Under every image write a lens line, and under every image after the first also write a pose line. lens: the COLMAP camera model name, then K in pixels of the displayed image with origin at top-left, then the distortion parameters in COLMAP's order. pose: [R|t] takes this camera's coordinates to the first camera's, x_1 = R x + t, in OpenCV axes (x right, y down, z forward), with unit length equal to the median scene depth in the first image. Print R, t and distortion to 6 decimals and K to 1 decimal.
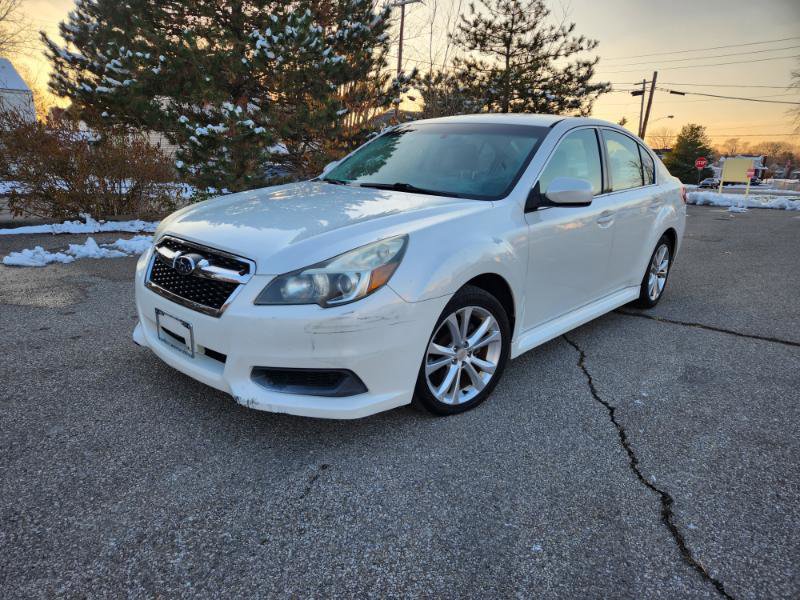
lens RADIAL K [[531.4, 0, 388.3], [0, 531.4, 298.7], [0, 0, 1]] dist [0.072039, -0.059665]
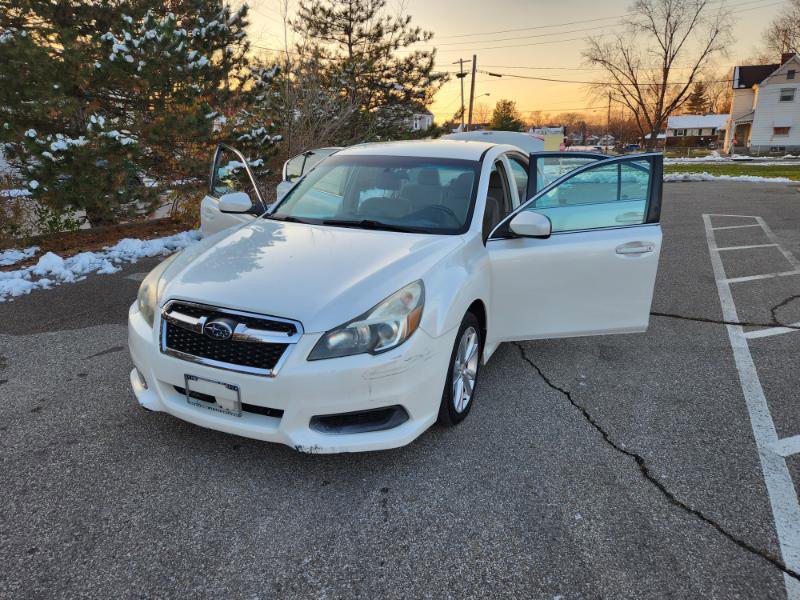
lens RADIAL K [[551.5, 0, 391.0], [0, 551.5, 290.3], [0, 0, 1]] dist [0.073319, -0.062911]
pose [[0.953499, -0.115171, 0.278523, -0.107404], [0.111065, 0.993344, 0.030533, -0.041495], [-0.280186, 0.001821, 0.959944, -0.043758]]
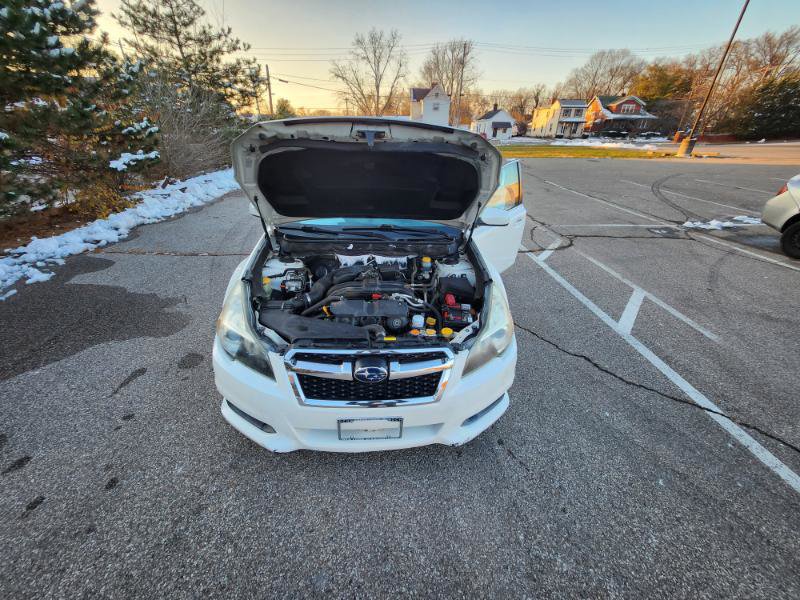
lens RADIAL K [[318.1, 0, 394.6], [0, 318.1, 291.5], [0, 0, 1]] dist [-0.013395, 0.008325]
pose [[0.694011, -0.348685, 0.629895, -0.210794], [0.185402, 0.931946, 0.311614, -0.123257], [-0.695683, -0.099480, 0.711427, 0.163436]]
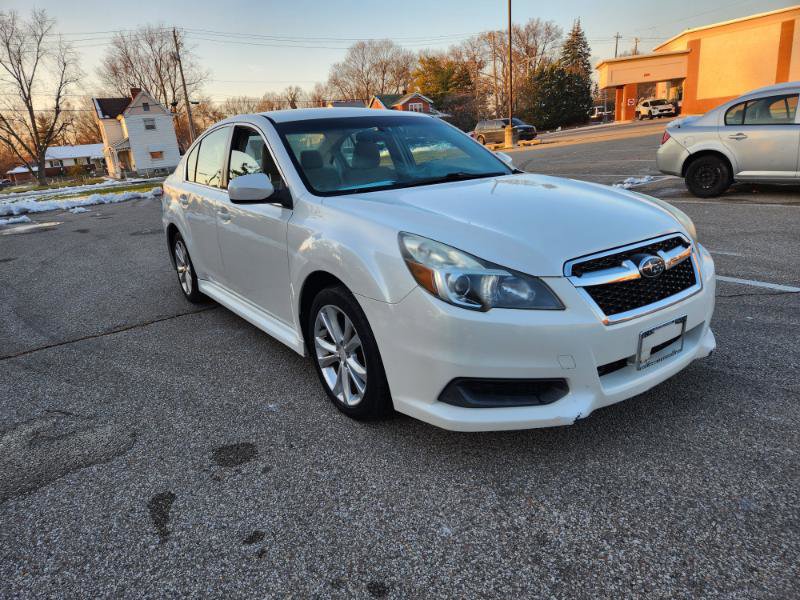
lens RADIAL K [[531.4, 0, 388.3], [0, 531.4, 298.7], [0, 0, 1]] dist [0.072039, -0.059665]
pose [[0.229000, -0.322893, 0.918313, -0.403977], [0.331835, 0.912770, 0.238195, -0.114292], [-0.915120, 0.250182, 0.316172, 0.345784]]
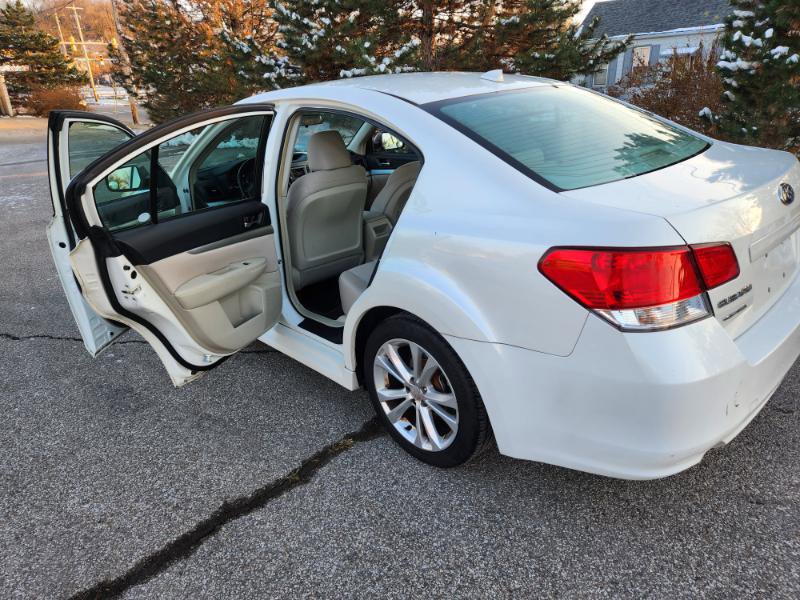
lens RADIAL K [[537.7, 0, 400.0], [0, 537.7, 300.0], [0, 0, 1]] dist [0.062452, -0.048660]
pose [[-0.074476, 0.345208, -0.935566, 0.544557], [-0.194097, 0.915212, 0.353149, -0.170835], [0.978151, 0.207891, -0.001157, 0.579802]]
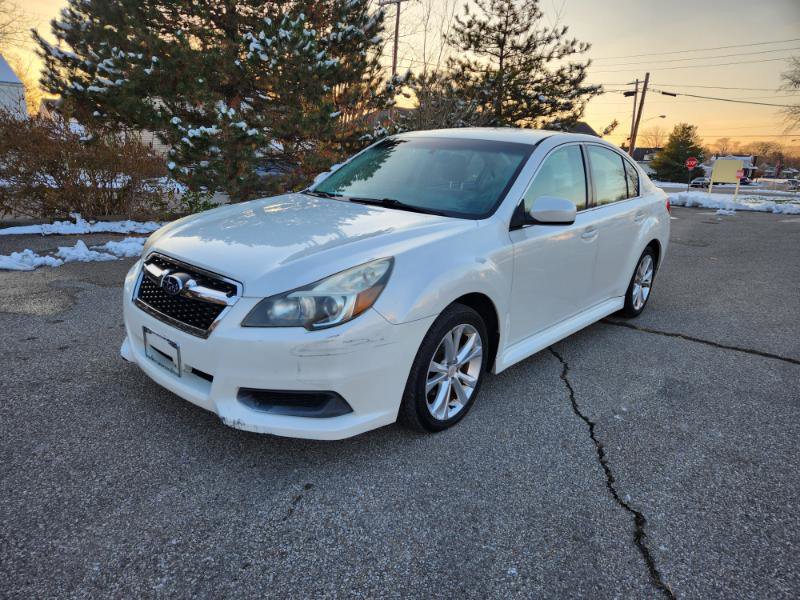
lens RADIAL K [[531.3, 0, 392.4], [0, 531.3, 292.3], [0, 0, 1]] dist [0.073896, -0.059112]
pose [[0.999808, 0.007046, 0.018258, 0.005284], [-0.007000, 0.999972, -0.002599, -0.014616], [-0.018276, 0.002471, 0.999830, -0.006377]]
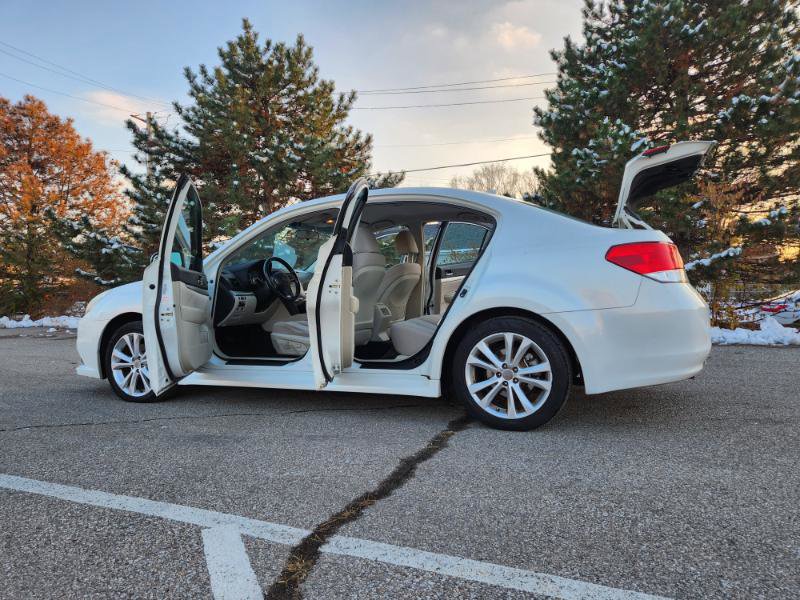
lens RADIAL K [[545.4, 0, 400.0], [0, 545.4, 300.0], [0, 0, 1]] dist [0.079305, -0.062091]
pose [[0.312779, -0.010193, -0.949771, 0.651226], [-0.201433, 0.976486, -0.076815, -0.033711], [0.928221, 0.215341, 0.303371, 0.391351]]
